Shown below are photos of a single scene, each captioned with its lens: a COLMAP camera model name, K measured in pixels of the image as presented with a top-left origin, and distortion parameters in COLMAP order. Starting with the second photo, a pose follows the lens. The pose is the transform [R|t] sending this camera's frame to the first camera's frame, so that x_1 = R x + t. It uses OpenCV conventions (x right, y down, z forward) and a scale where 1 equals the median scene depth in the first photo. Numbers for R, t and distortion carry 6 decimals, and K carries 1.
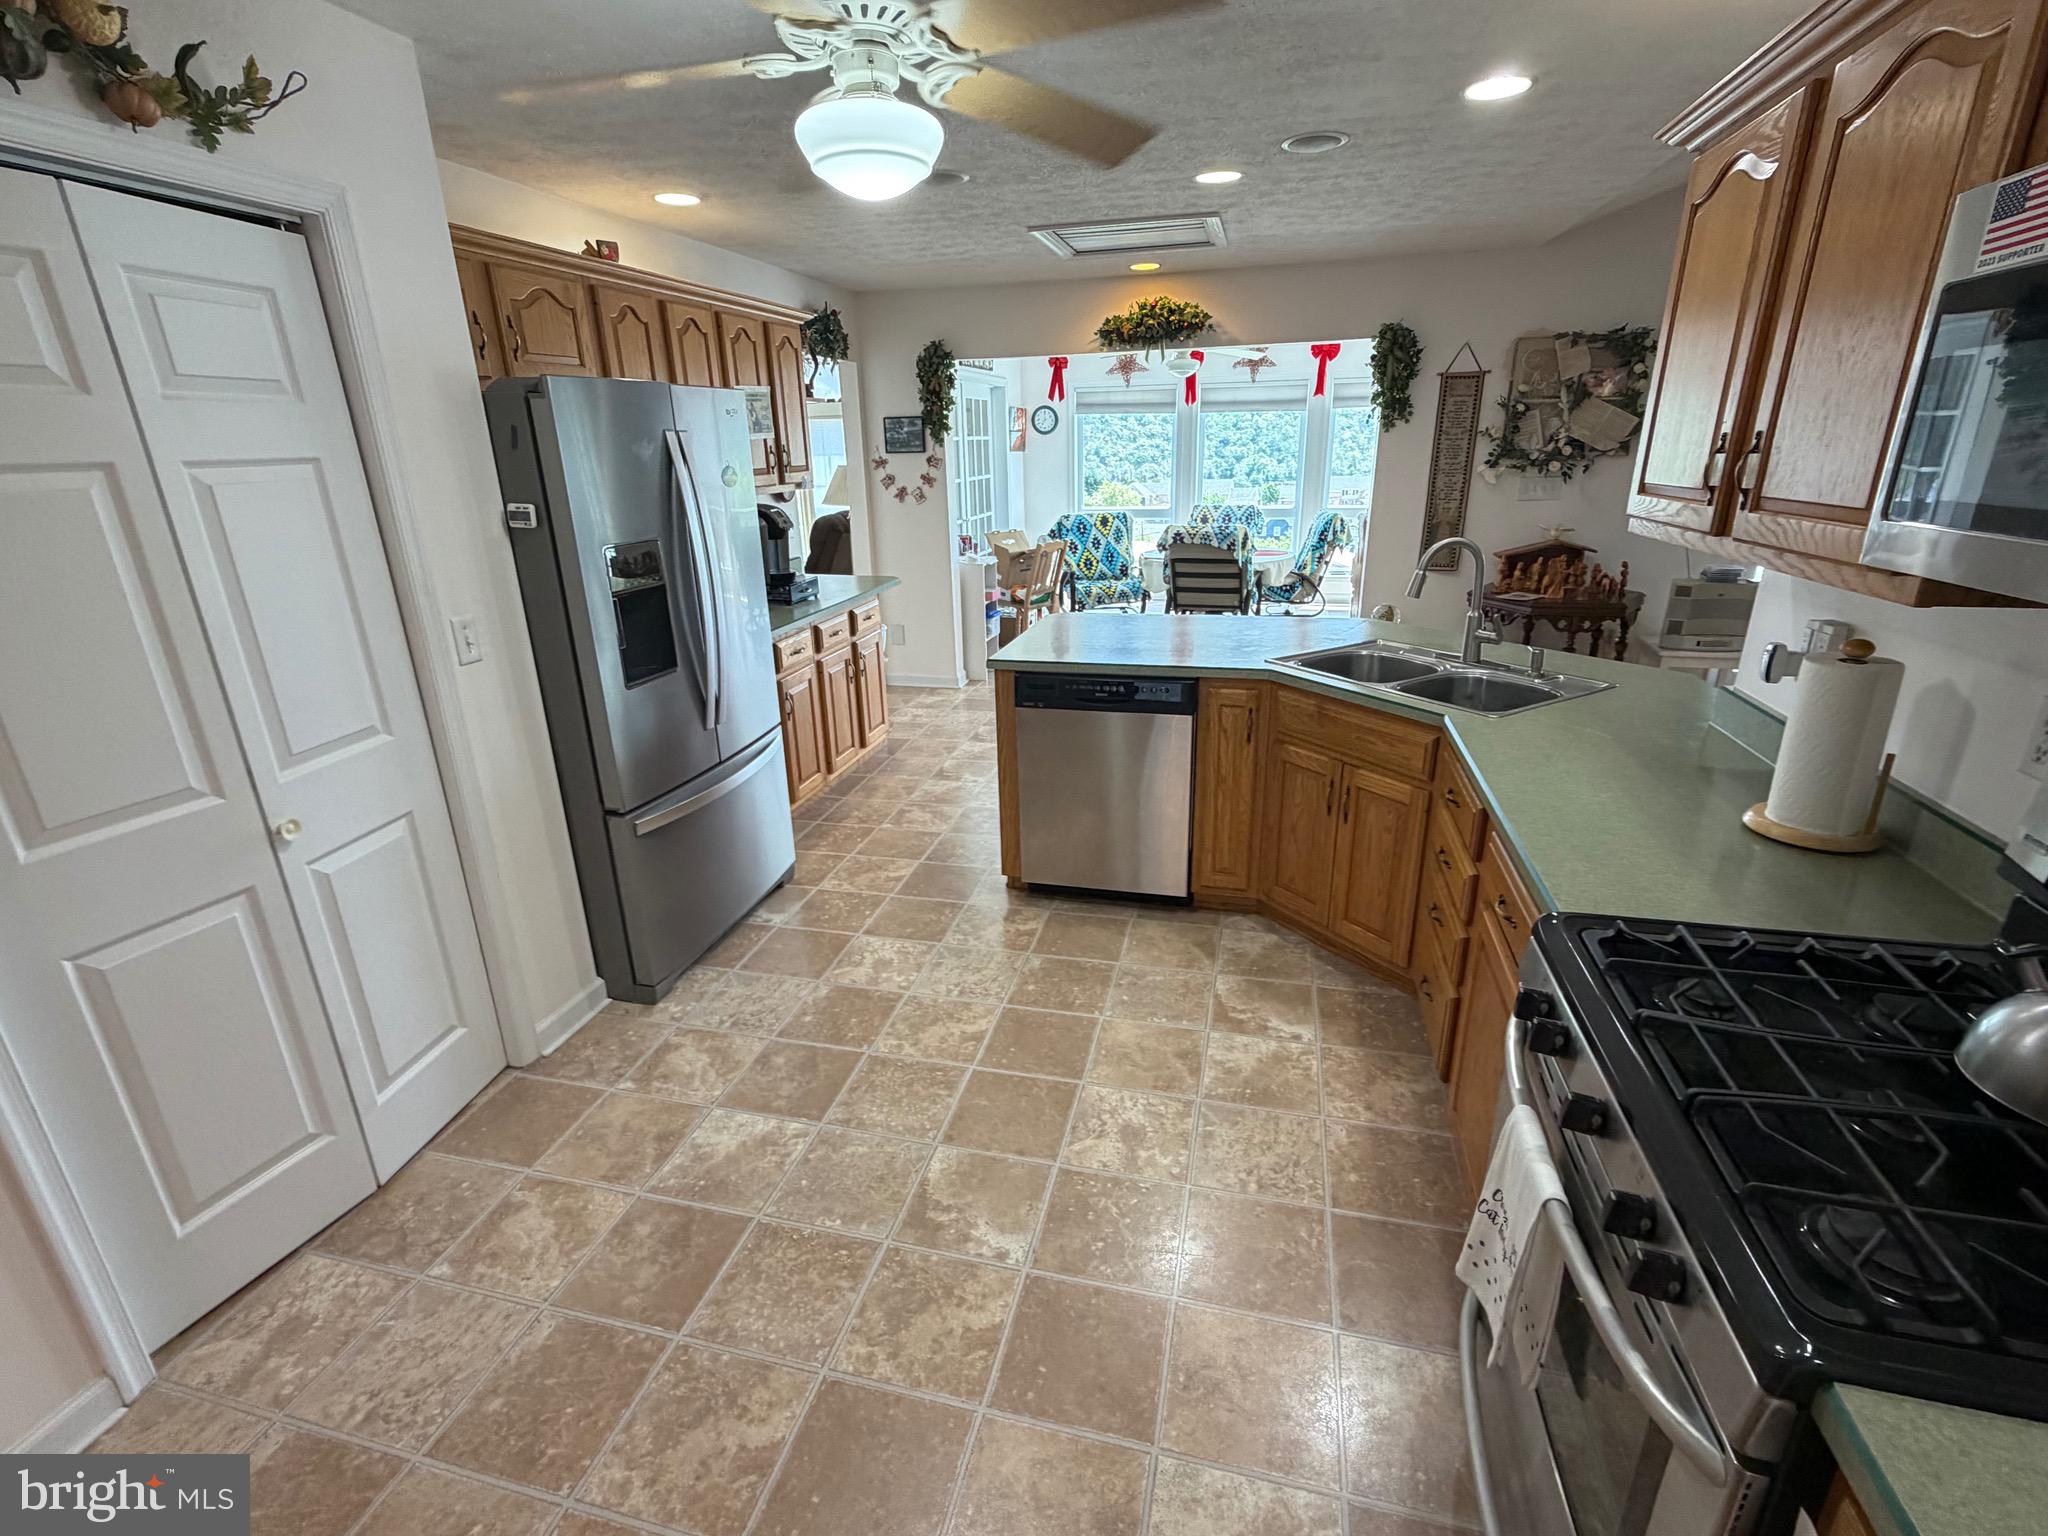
lens RADIAL K [[944.2, 0, 1024.8], [0, 944.2, 775.5], [0, 0, 1]] dist [0.001462, -0.000086]
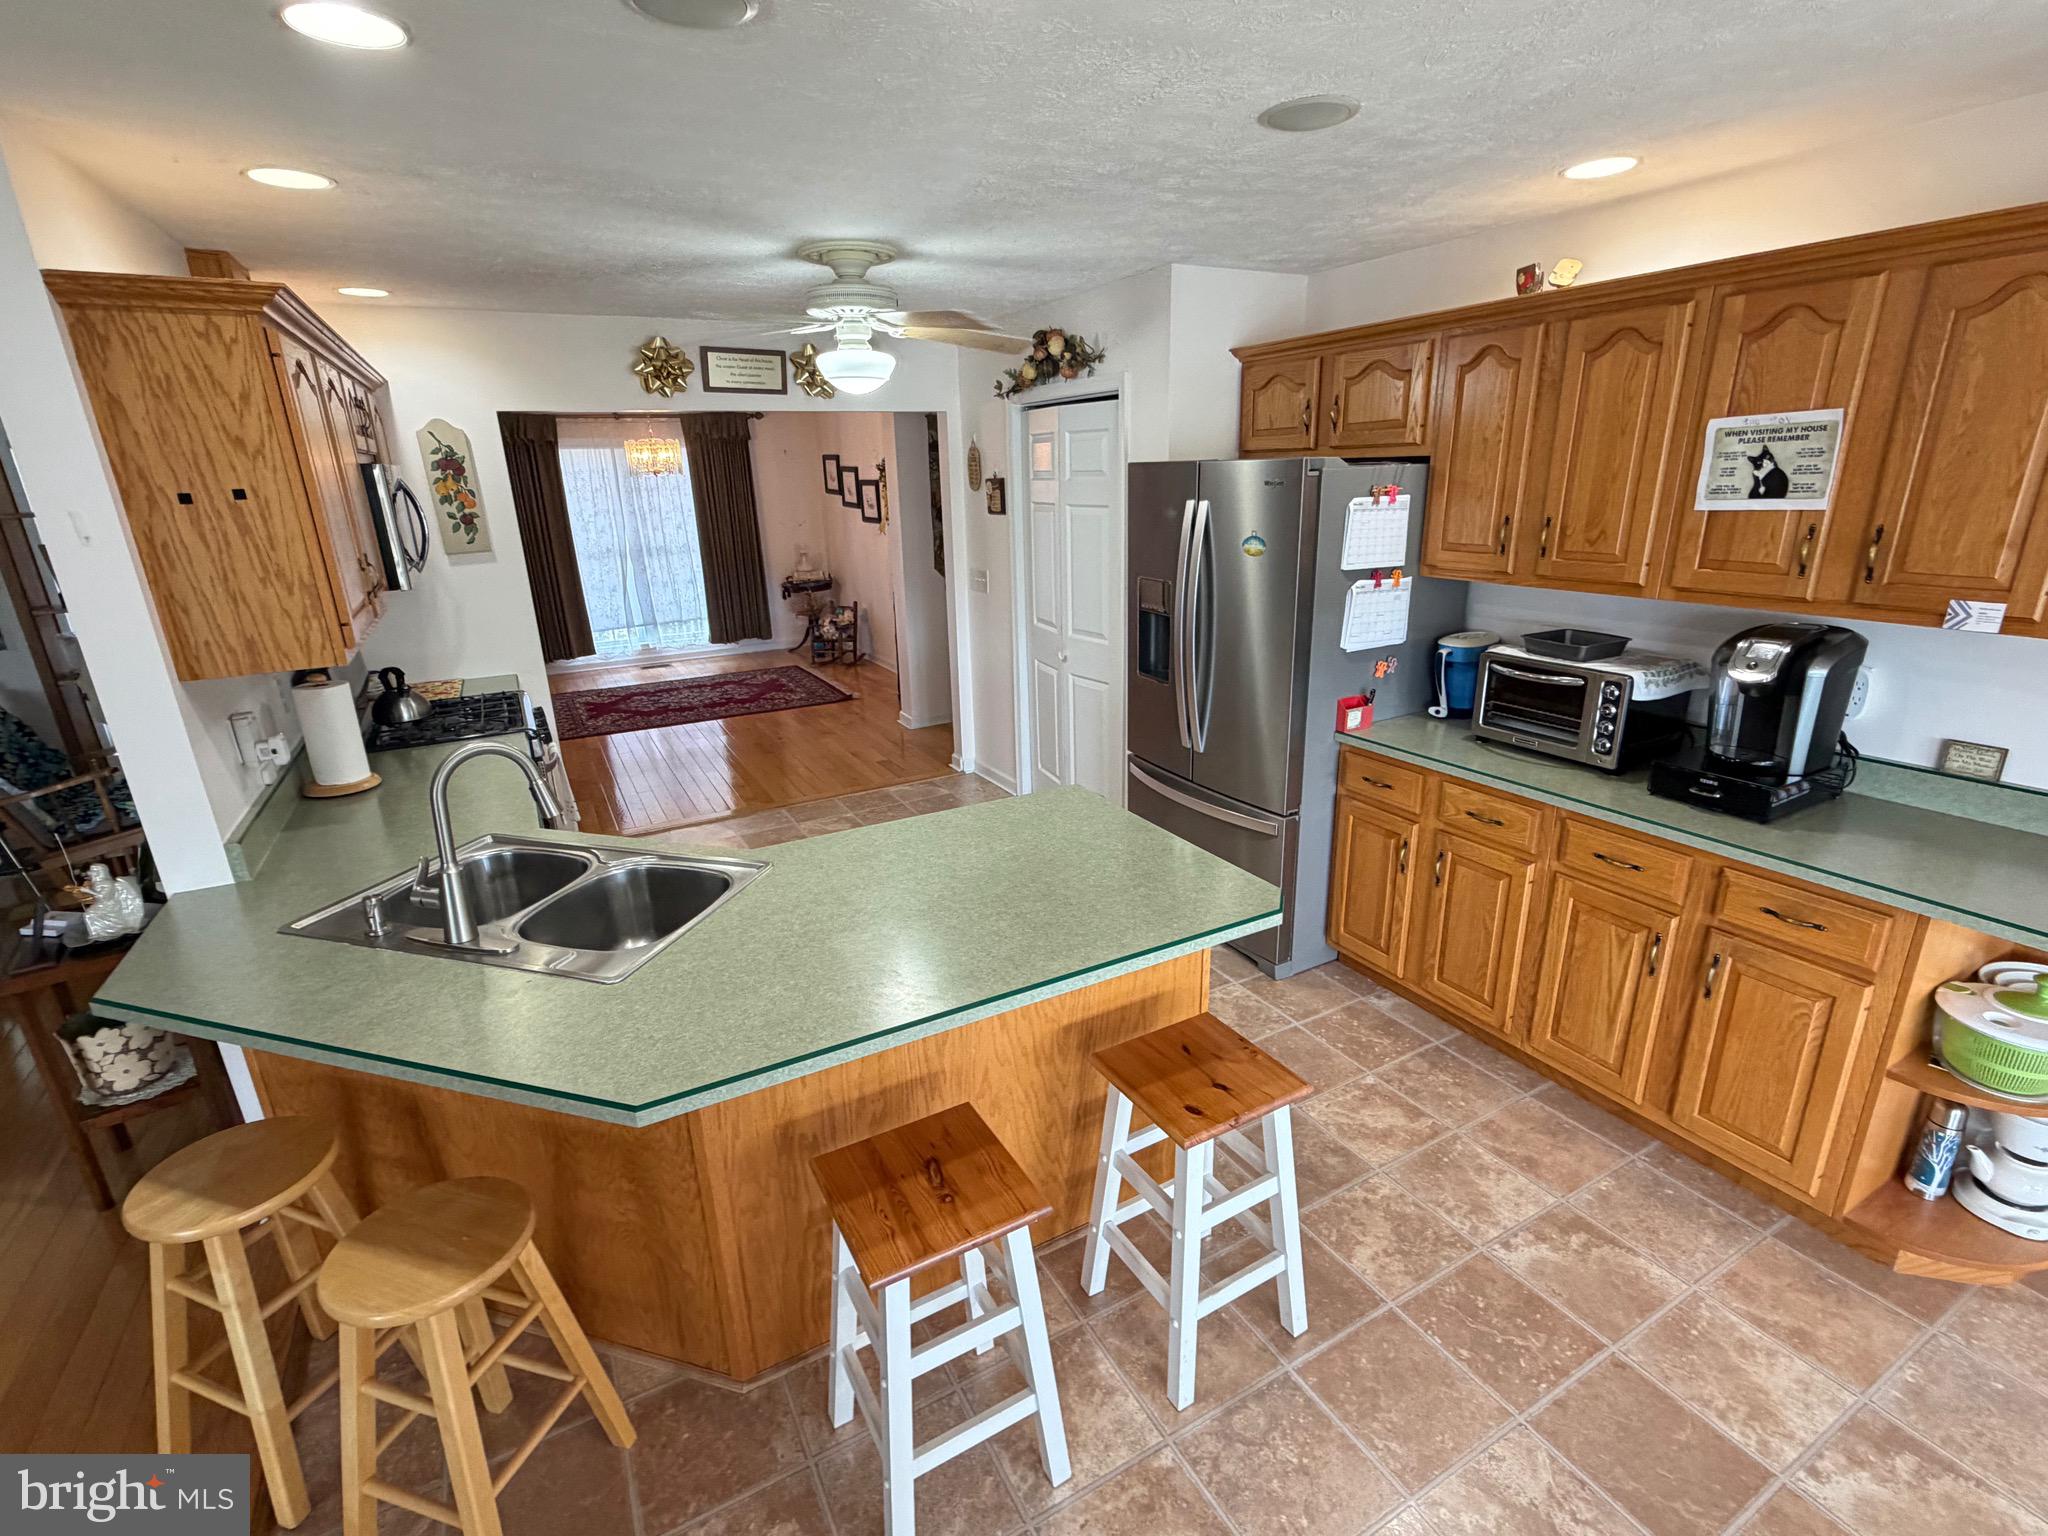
lens RADIAL K [[944.2, 0, 1024.8], [0, 944.2, 775.5], [0, 0, 1]] dist [0.001462, -0.000086]
pose [[-0.729716, 0.254691, -0.634545, 0.382523], [-0.188261, 0.817326, 0.544551, -0.419265], [0.657322, 0.516828, -0.548468, 1.028954]]
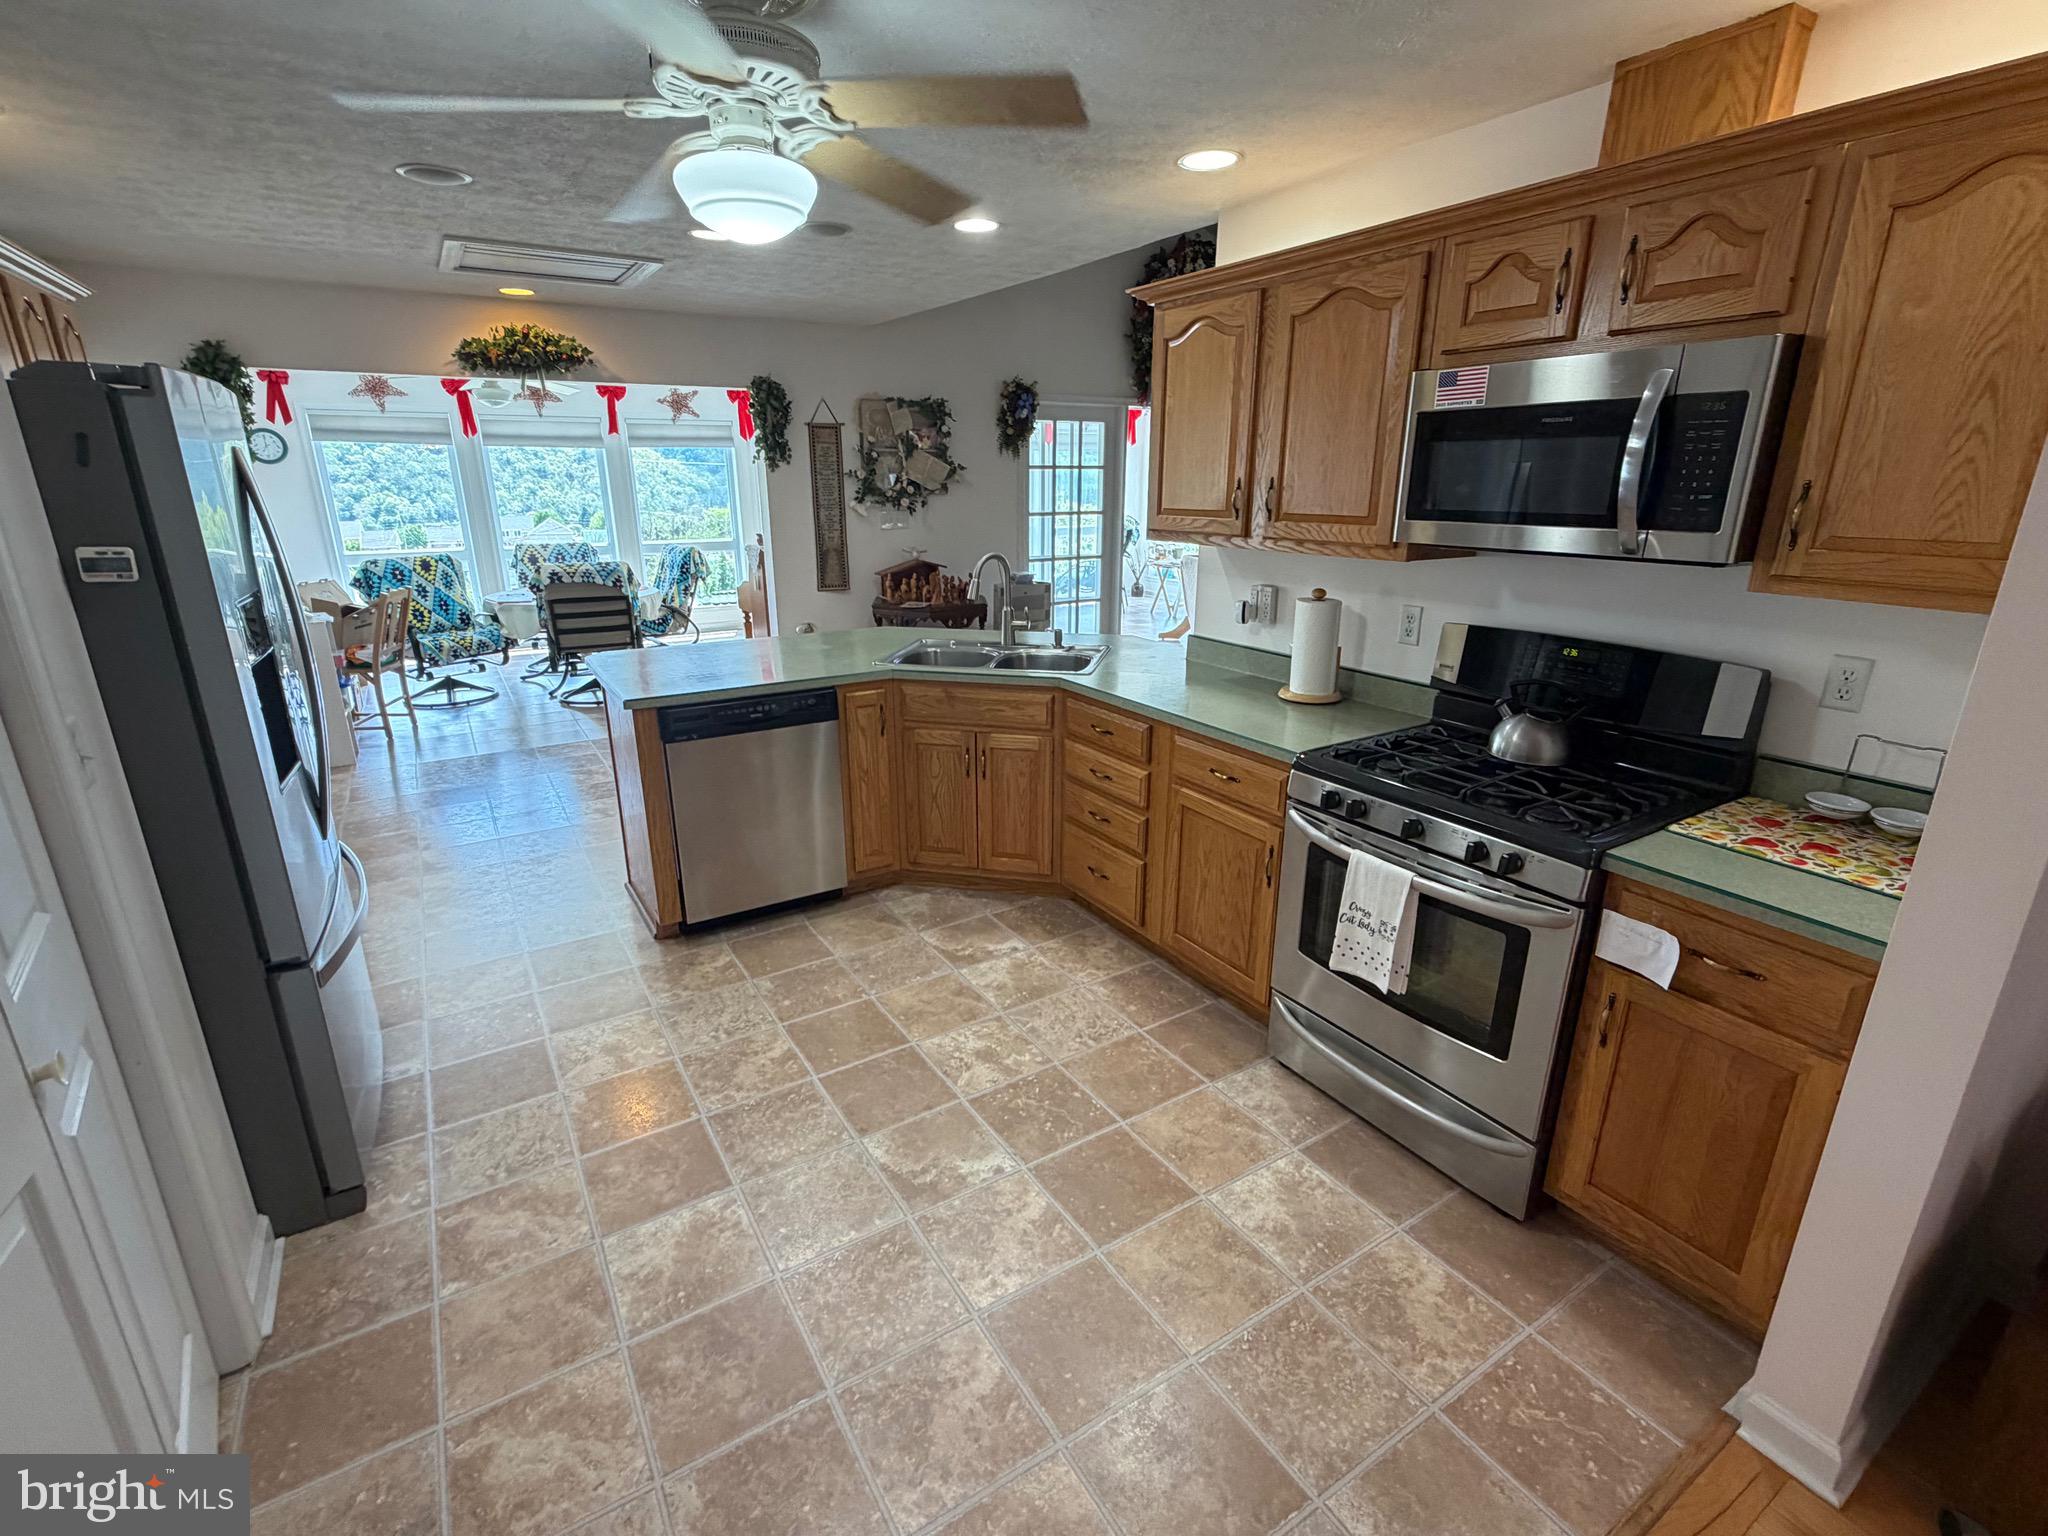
lens RADIAL K [[944.2, 0, 1024.8], [0, 944.2, 775.5], [0, 0, 1]] dist [0.001462, -0.000086]
pose [[0.682884, -0.202188, 0.701990, -0.316521], [0.229217, 0.971711, 0.056895, -0.008586], [-0.693635, 0.122055, 0.709911, 0.043878]]
